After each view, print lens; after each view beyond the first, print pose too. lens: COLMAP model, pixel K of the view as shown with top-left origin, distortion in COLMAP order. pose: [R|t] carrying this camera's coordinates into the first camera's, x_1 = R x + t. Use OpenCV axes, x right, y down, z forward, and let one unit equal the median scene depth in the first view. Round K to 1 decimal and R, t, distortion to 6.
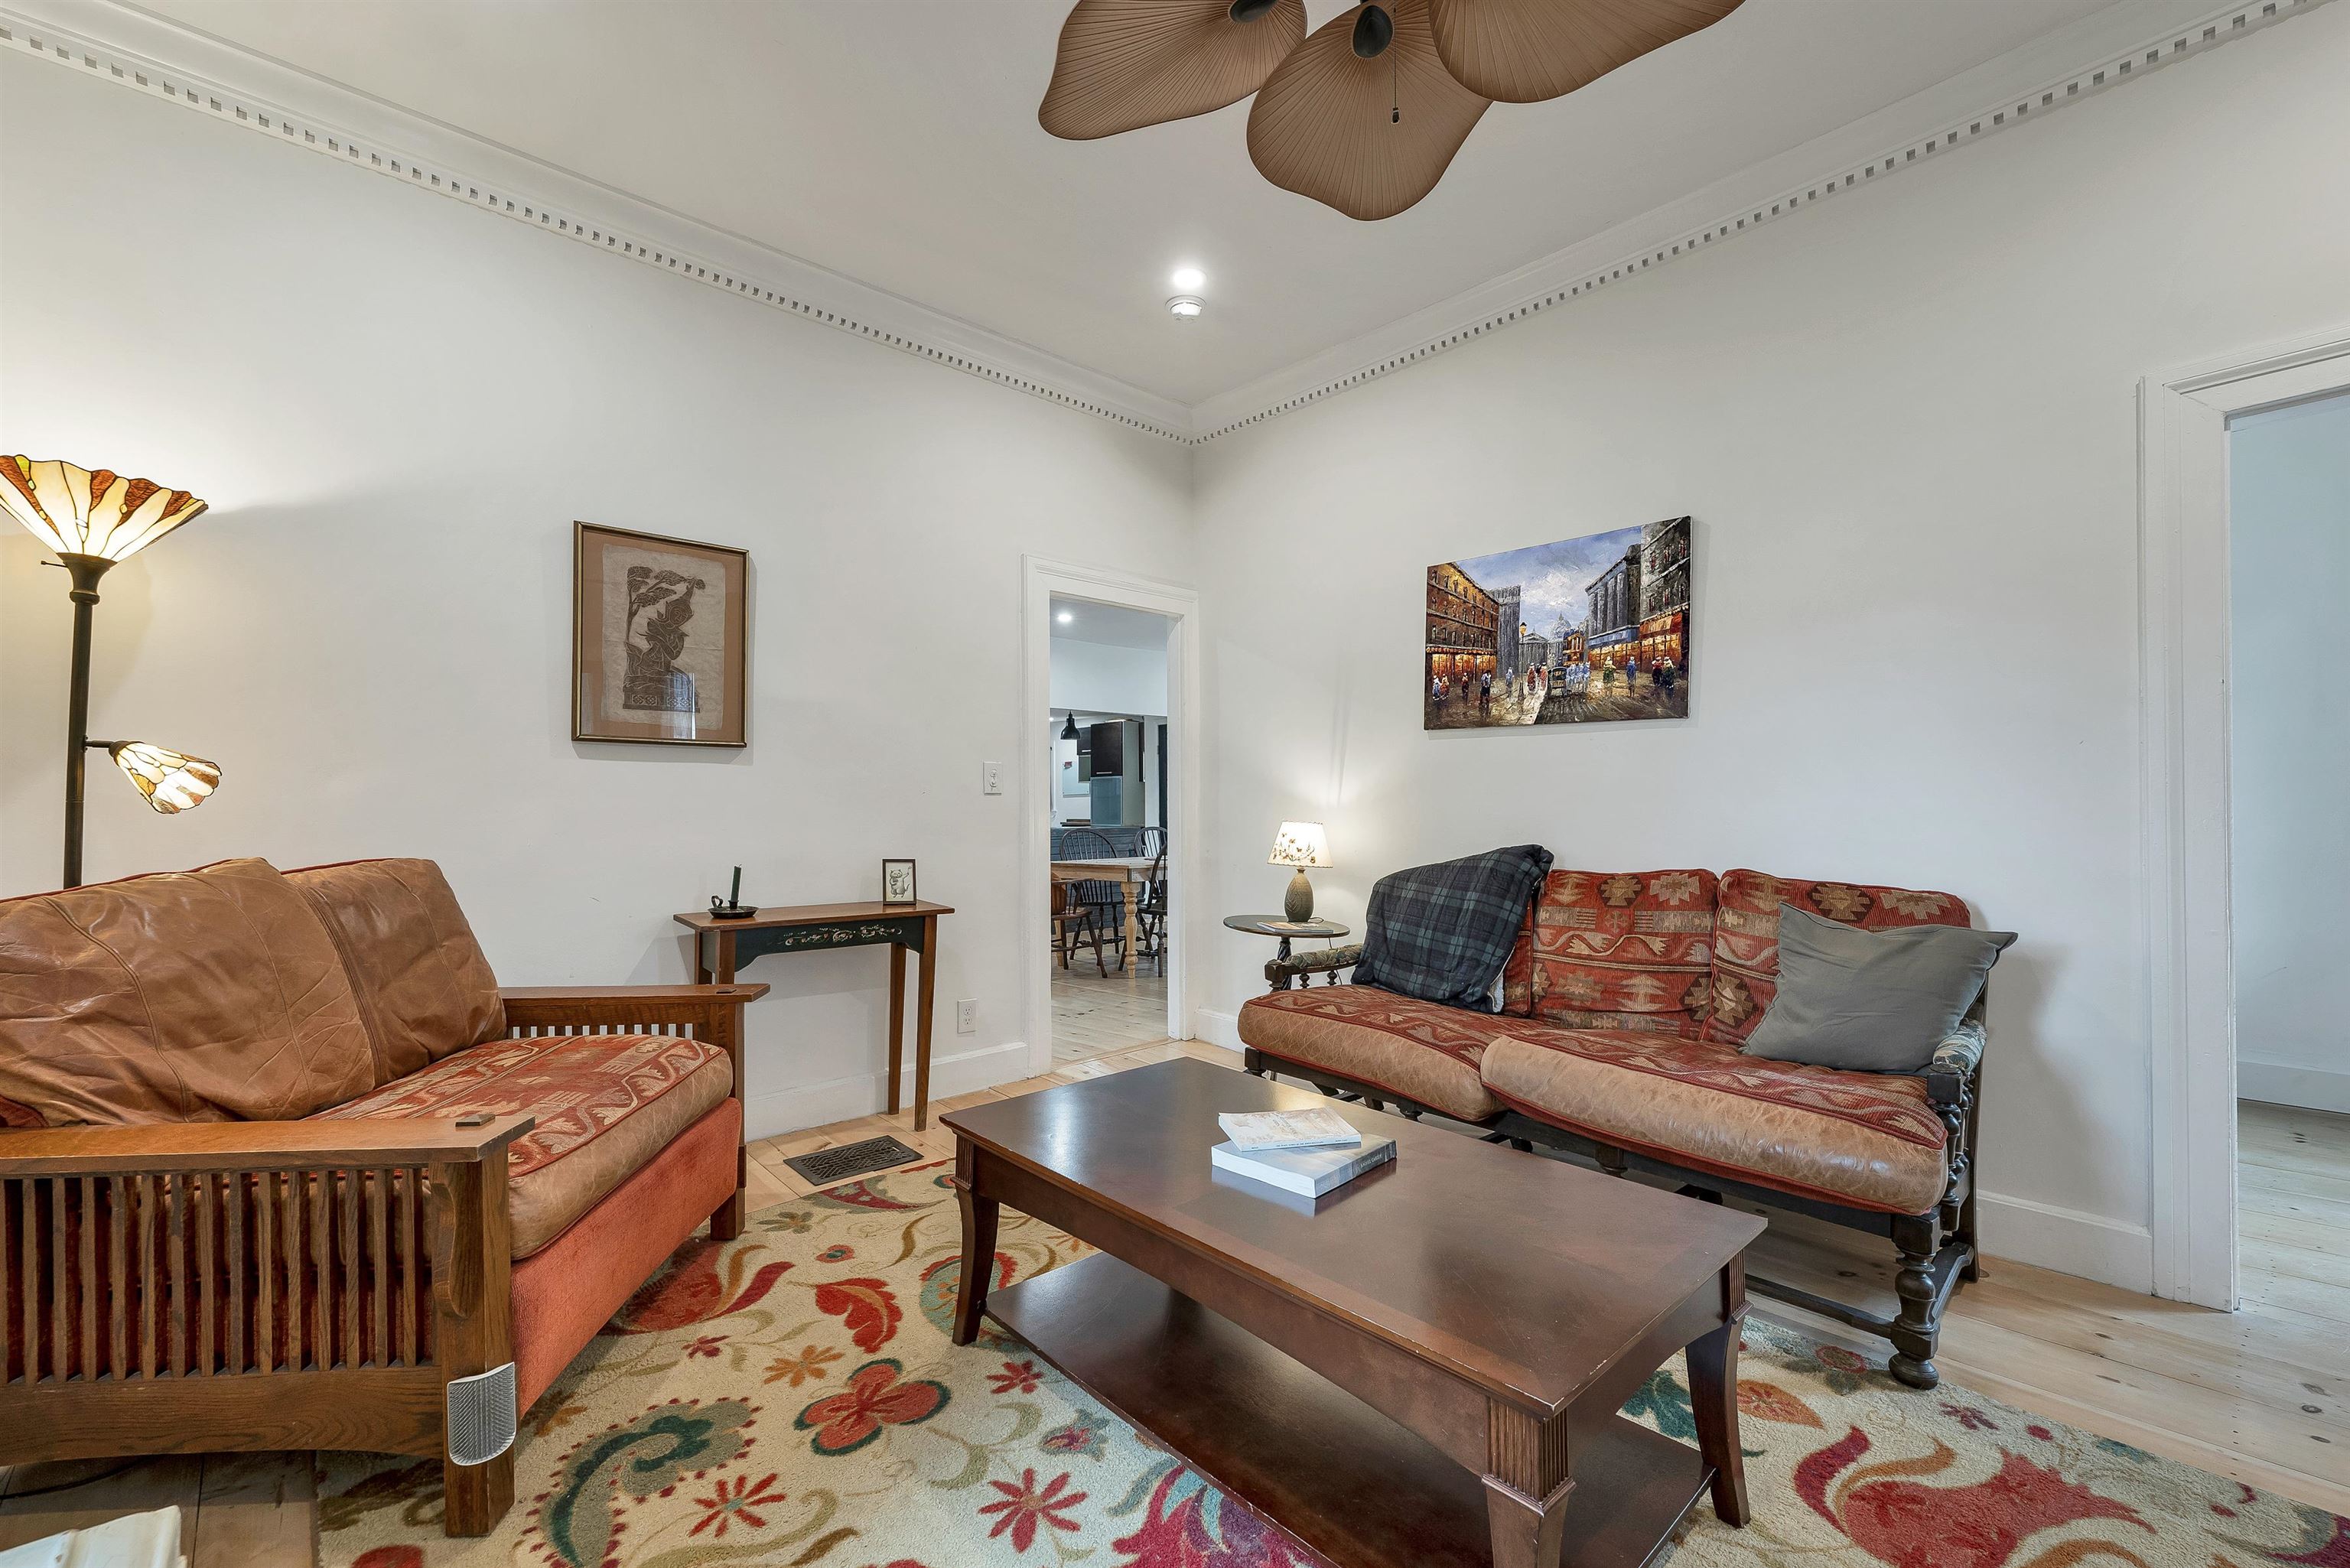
lens RADIAL K [[969.4, 0, 1181.5], [0, 969.4, 802.3], [0, 0, 1]] dist [-0.003549, -0.000442]
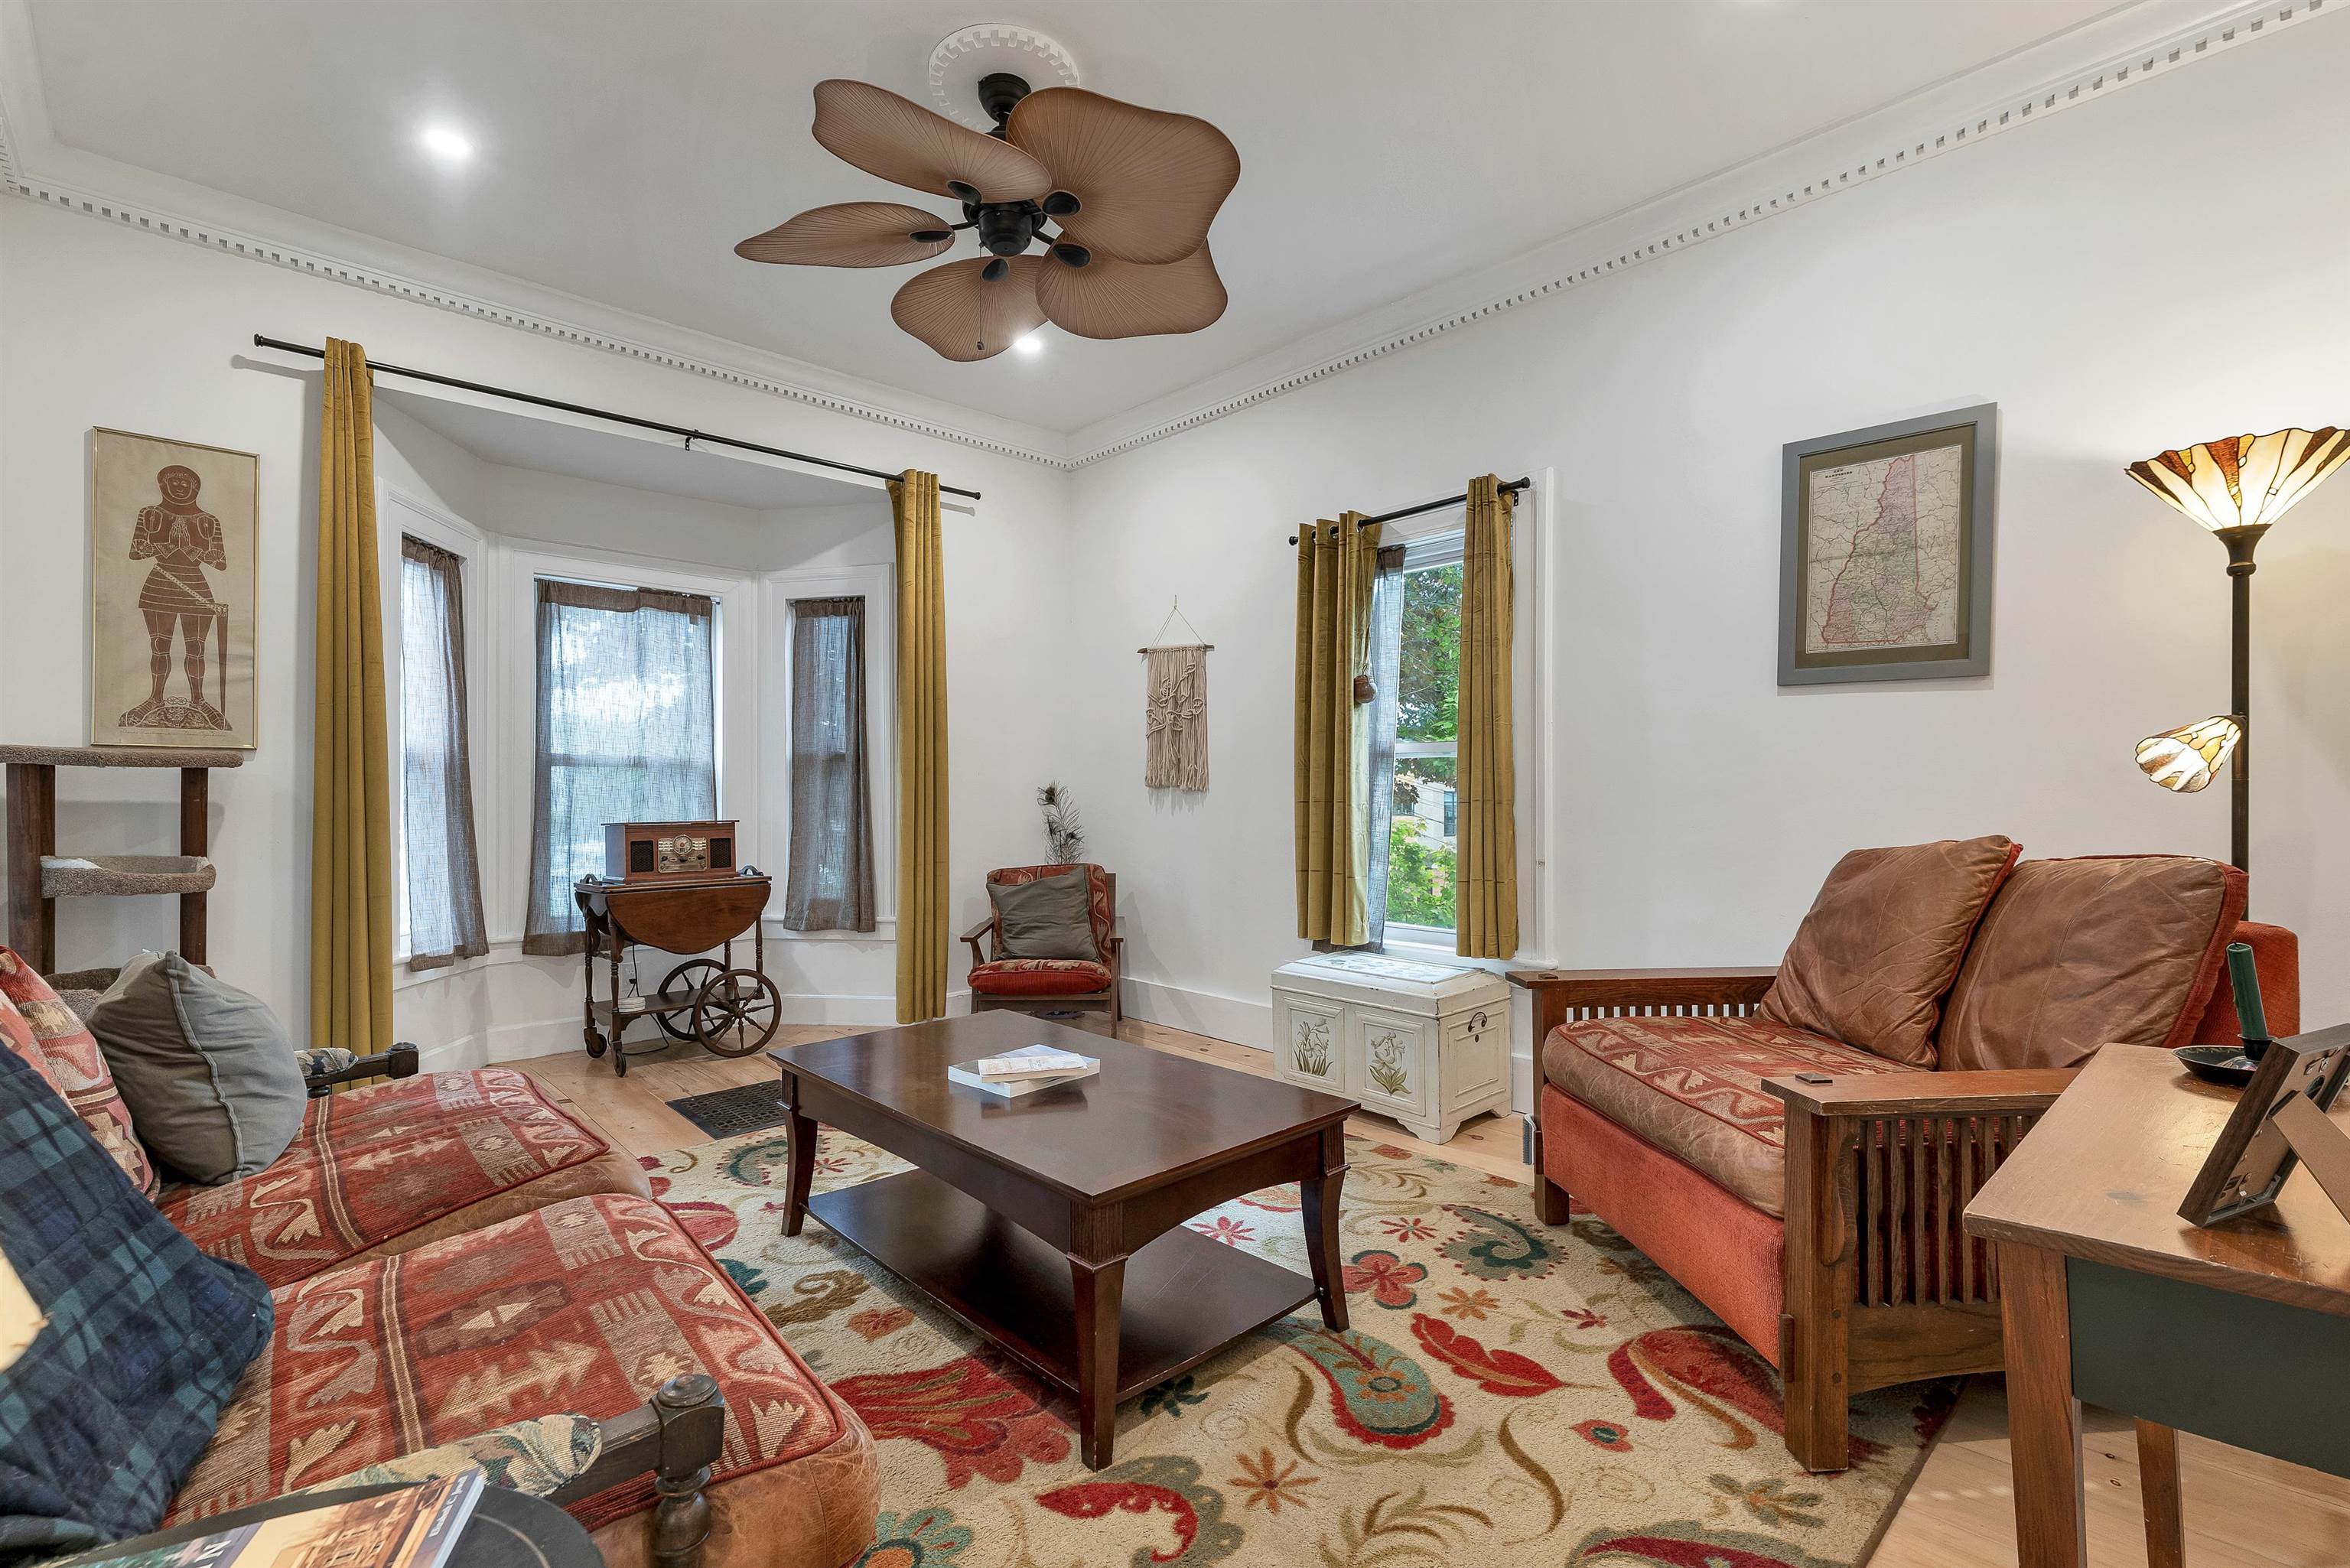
lens RADIAL K [[1062.9, 0, 1165.4], [0, 1062.9, 787.5], [0, 0, 1]] dist [-0.000861, -0.000009]
pose [[-0.999924, 0.009126, 0.008318, -0.041329], [0.009083, 0.999945, -0.005261, 0.002470], [-0.008365, -0.005185, -0.999952, 1.410236]]
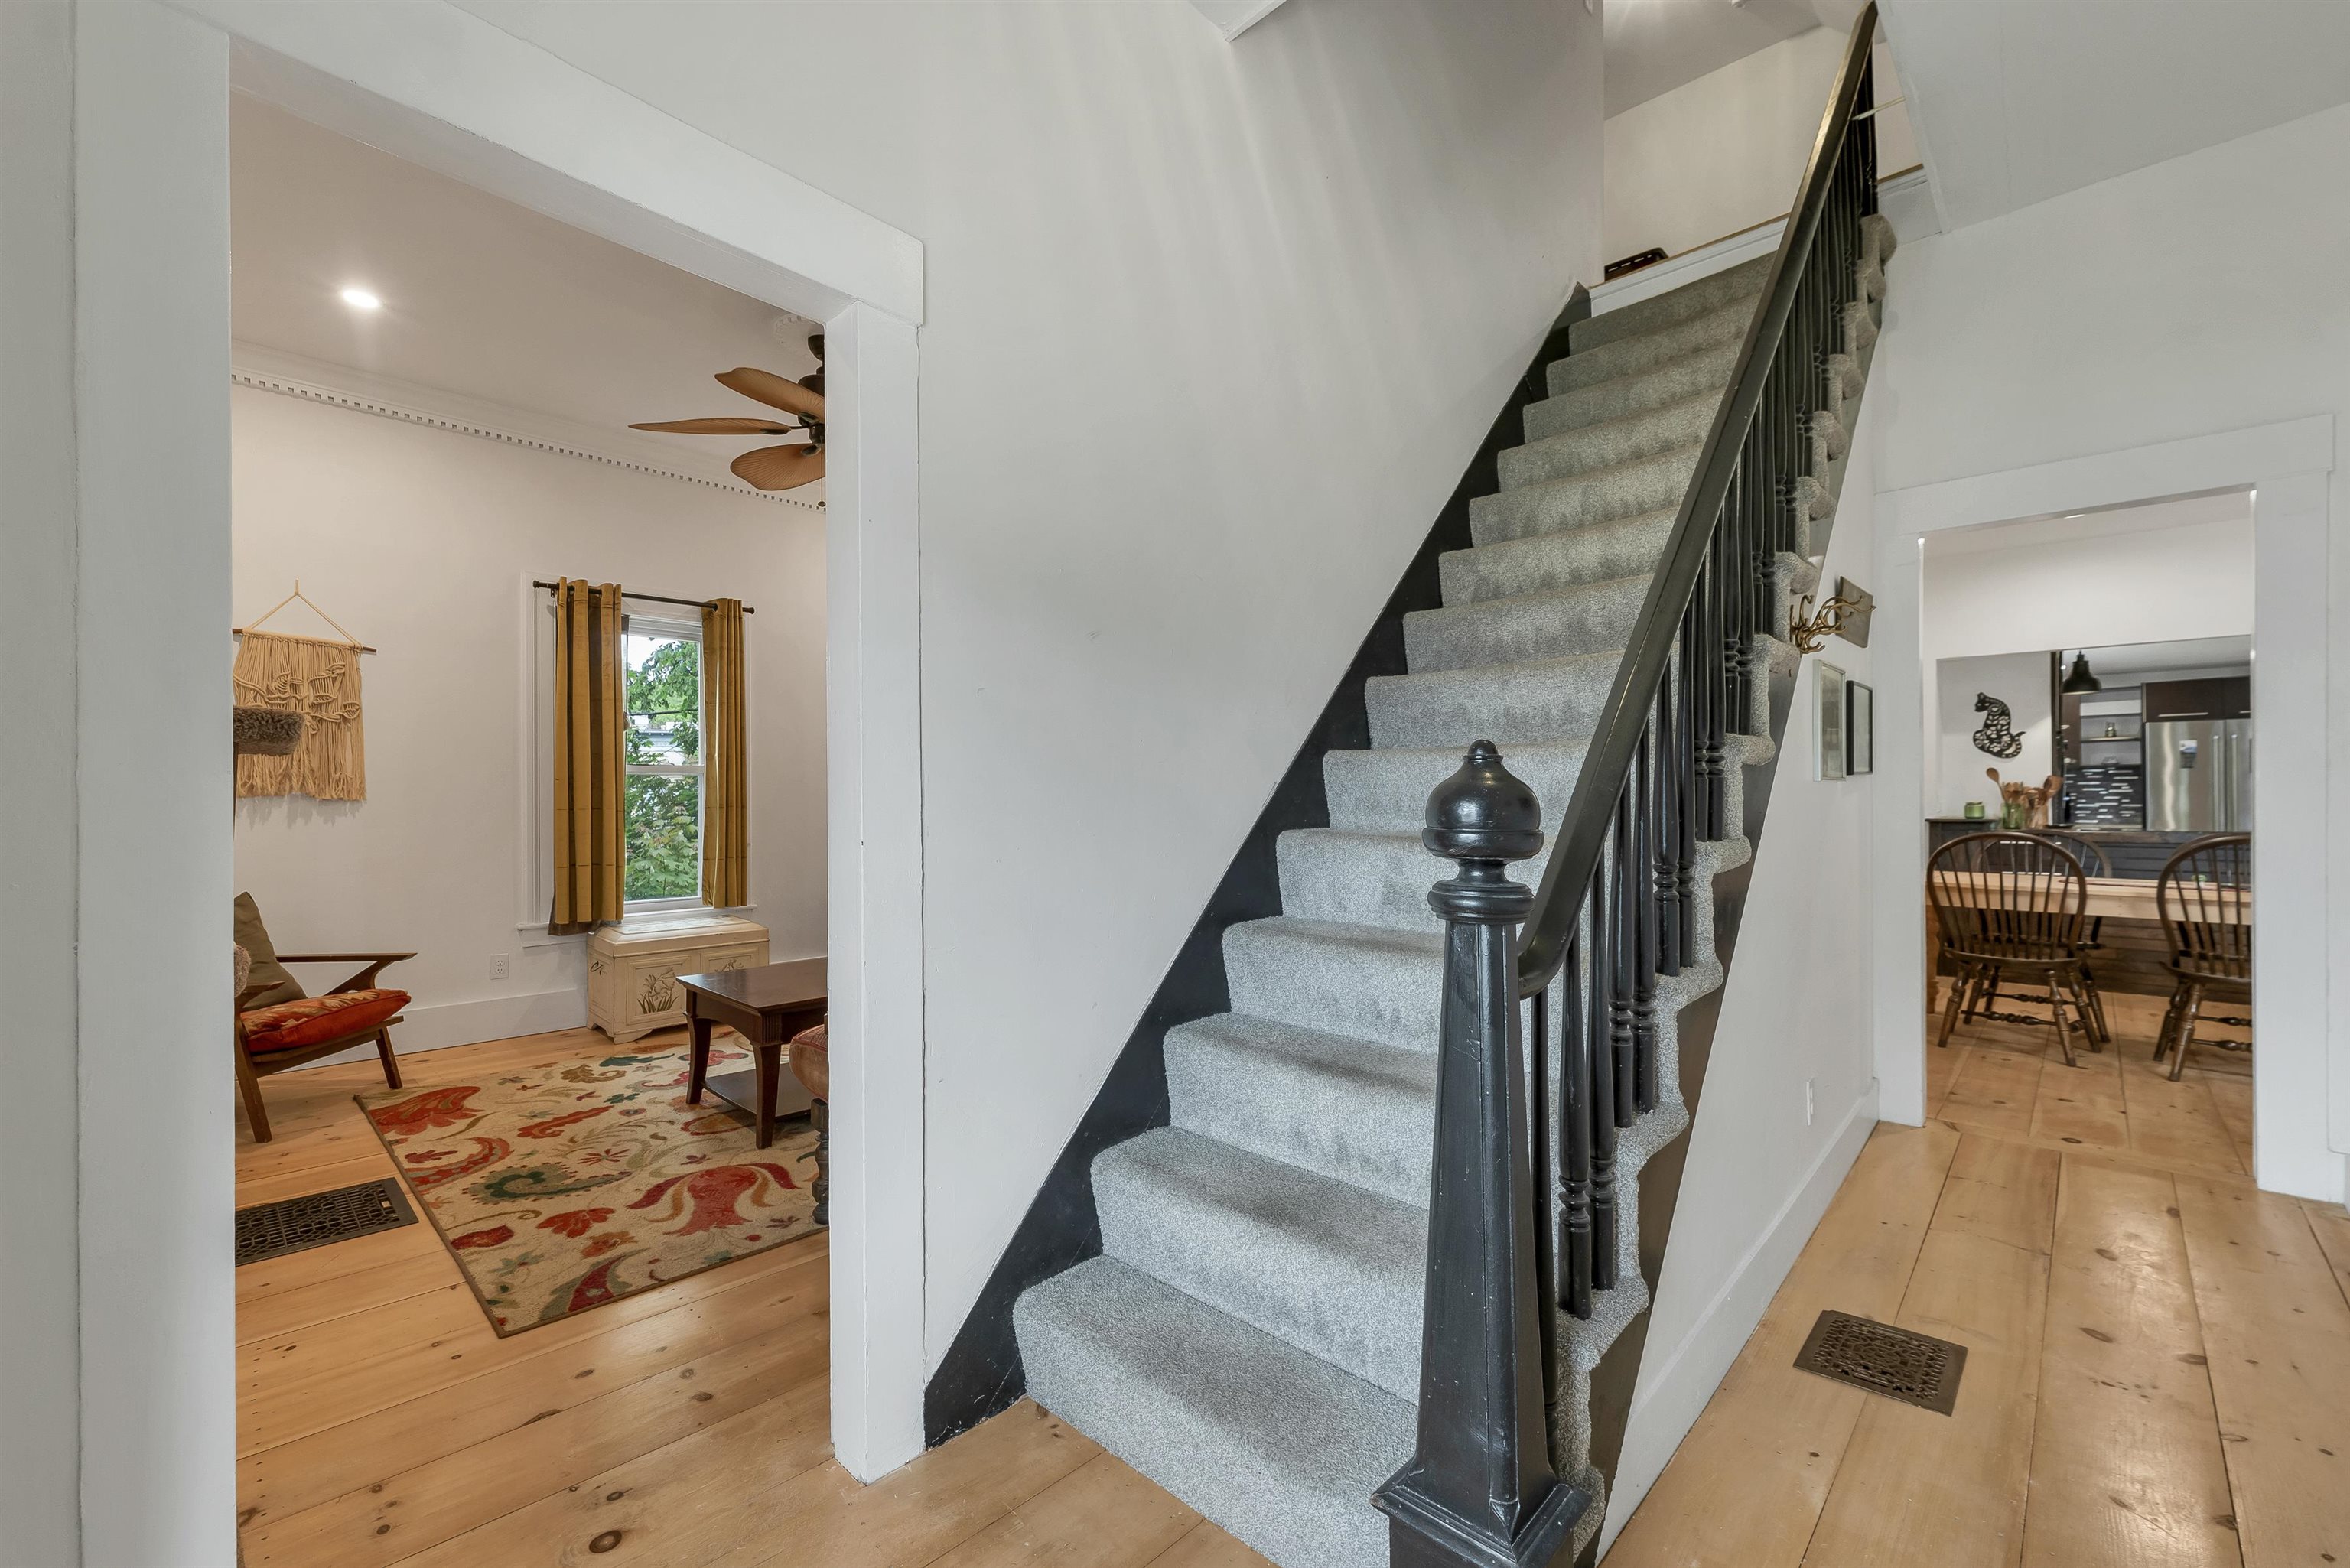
lens RADIAL K [[969.4, 0, 1179.4], [0, 969.4, 801.2], [0, 0, 1]] dist [-0.003549, -0.000442]
pose [[0.073306, -0.005475, -0.997294, 1.361335], [0.005954, 0.999970, -0.005052, 0.012462], [0.997292, -0.005567, 0.073337, 0.868744]]
